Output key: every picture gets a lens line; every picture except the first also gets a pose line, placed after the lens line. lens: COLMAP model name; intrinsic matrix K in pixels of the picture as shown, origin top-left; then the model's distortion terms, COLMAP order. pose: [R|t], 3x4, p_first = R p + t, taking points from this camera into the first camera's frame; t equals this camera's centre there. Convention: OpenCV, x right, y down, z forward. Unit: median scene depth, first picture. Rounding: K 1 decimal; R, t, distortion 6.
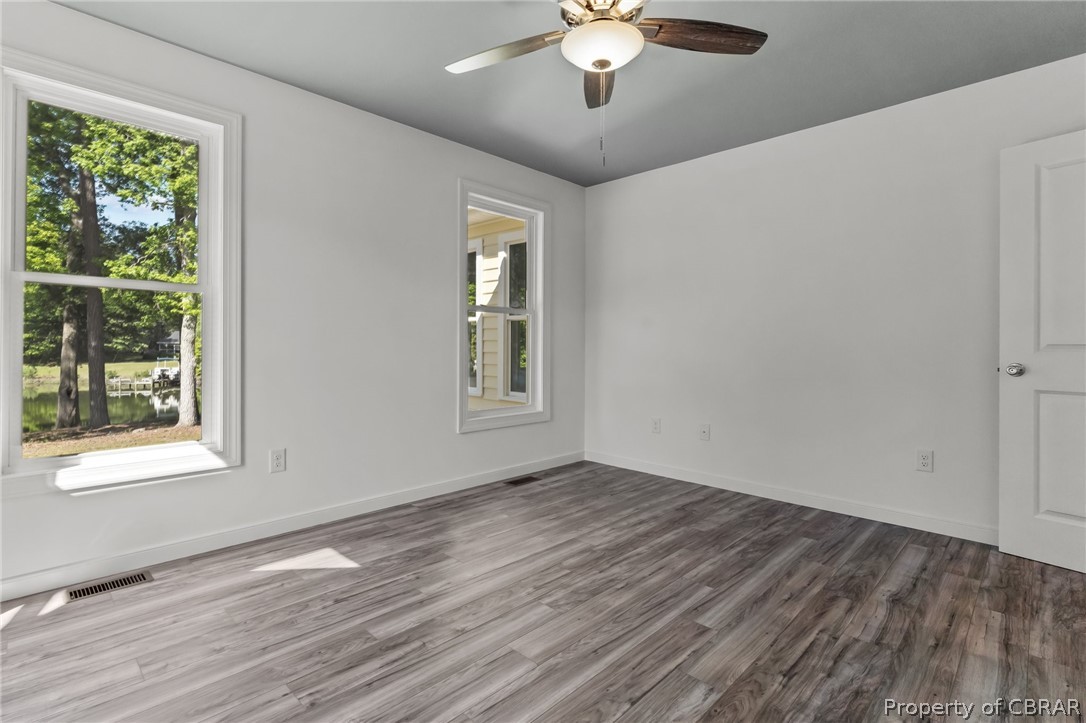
lens RADIAL K [[508.3, 0, 525.8], [0, 508.3, 345.4], [0, 0, 1]] dist [-0.001472, -0.000598]
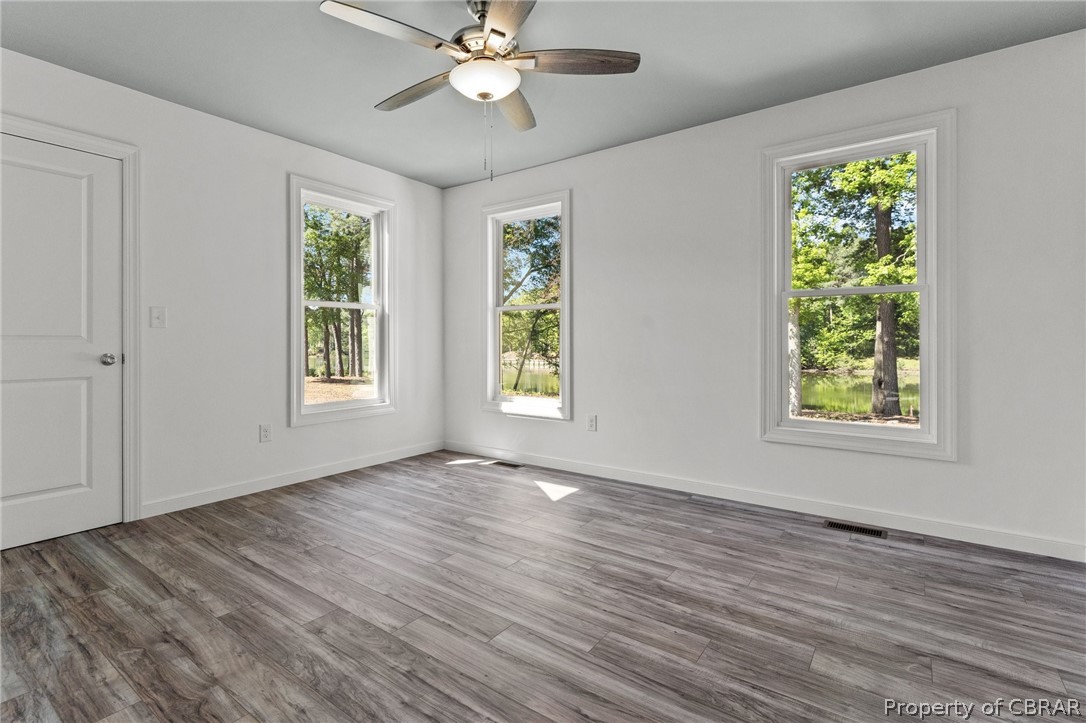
lens RADIAL K [[508.3, 0, 536.9], [0, 508.3, 341.9], [0, 0, 1]] dist [-0.001472, -0.000598]
pose [[0.164062, -0.003016, -0.986445, 1.092692], [0.003394, 0.999991, -0.002493, 0.007555], [0.986444, -0.002939, 0.164071, 0.775909]]
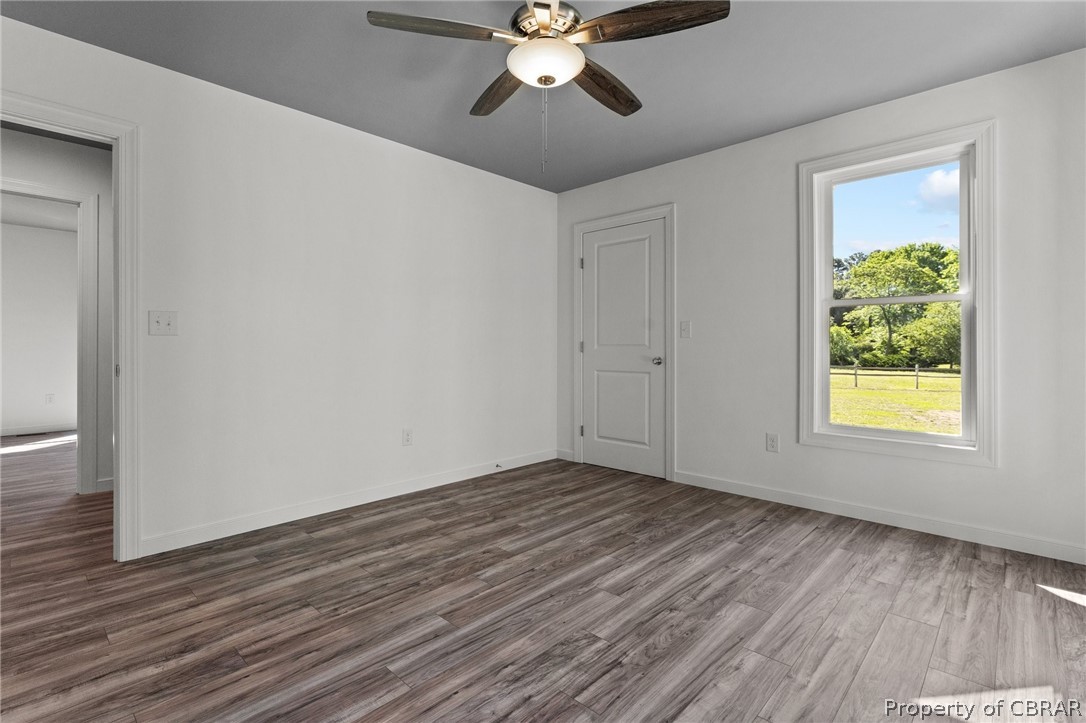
lens RADIAL K [[508.3, 0, 533.4], [0, 508.3, 351.1], [0, 0, 1]] dist [-0.001472, -0.000598]
pose [[-0.999551, -0.005452, -0.029457, 0.170222], [-0.005639, 0.999965, 0.006245, 0.000124], [0.029422, 0.006409, -0.999547, 1.715939]]
